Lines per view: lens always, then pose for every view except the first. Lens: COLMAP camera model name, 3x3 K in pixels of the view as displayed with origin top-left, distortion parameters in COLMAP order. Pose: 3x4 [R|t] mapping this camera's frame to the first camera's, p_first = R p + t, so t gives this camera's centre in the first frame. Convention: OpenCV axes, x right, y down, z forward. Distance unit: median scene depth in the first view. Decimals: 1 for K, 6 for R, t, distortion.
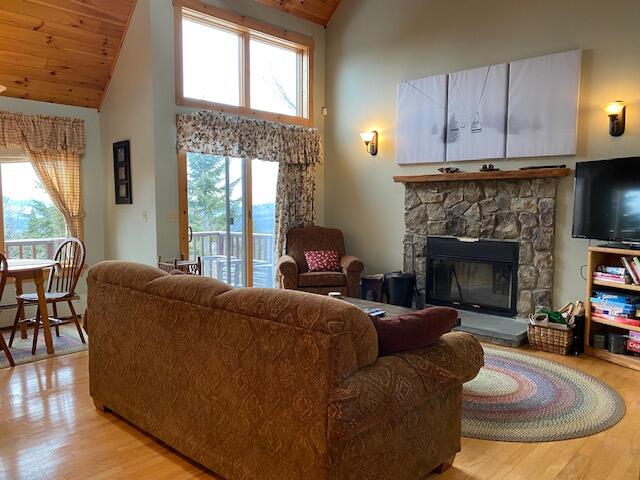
lens RADIAL K [[489.1, 0, 315.1], [0, 489.1, 242.7], [0, 0, 1]] dist [0.034681, -0.029588]
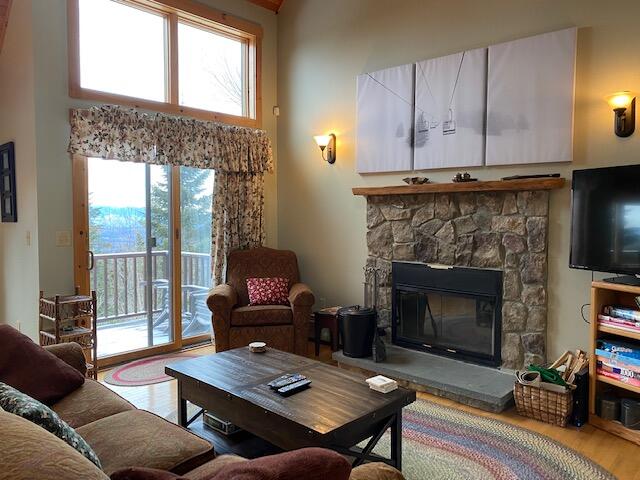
lens RADIAL K [[489.1, 0, 322.0], [0, 489.1, 237.3], [0, 0, 1]] dist [0.034681, -0.029588]
pose [[0.999796, -0.000706, 0.020189, 0.100873], [0.001374, 0.999451, -0.033099, -0.027956], [-0.020154, 0.033120, 0.999248, 0.200735]]
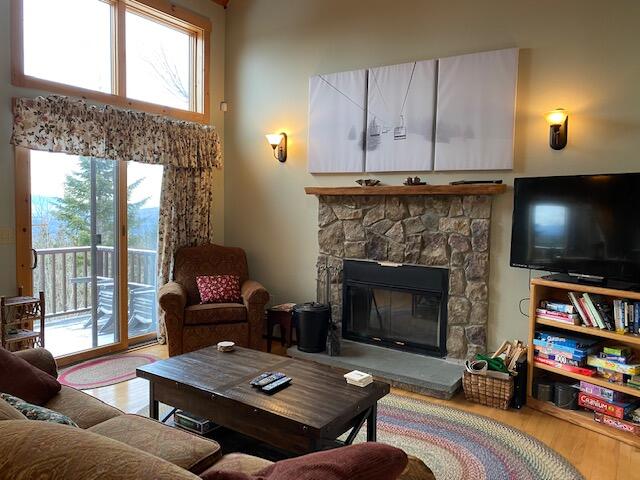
lens RADIAL K [[489.1, 0, 316.7], [0, 489.1, 236.5], [0, 0, 1]] dist [0.034681, -0.029588]
pose [[0.984480, 0.004861, 0.175430, 0.036213], [-0.001509, 0.999814, -0.019234, -0.037958], [-0.175491, 0.018671, 0.984304, 0.187095]]
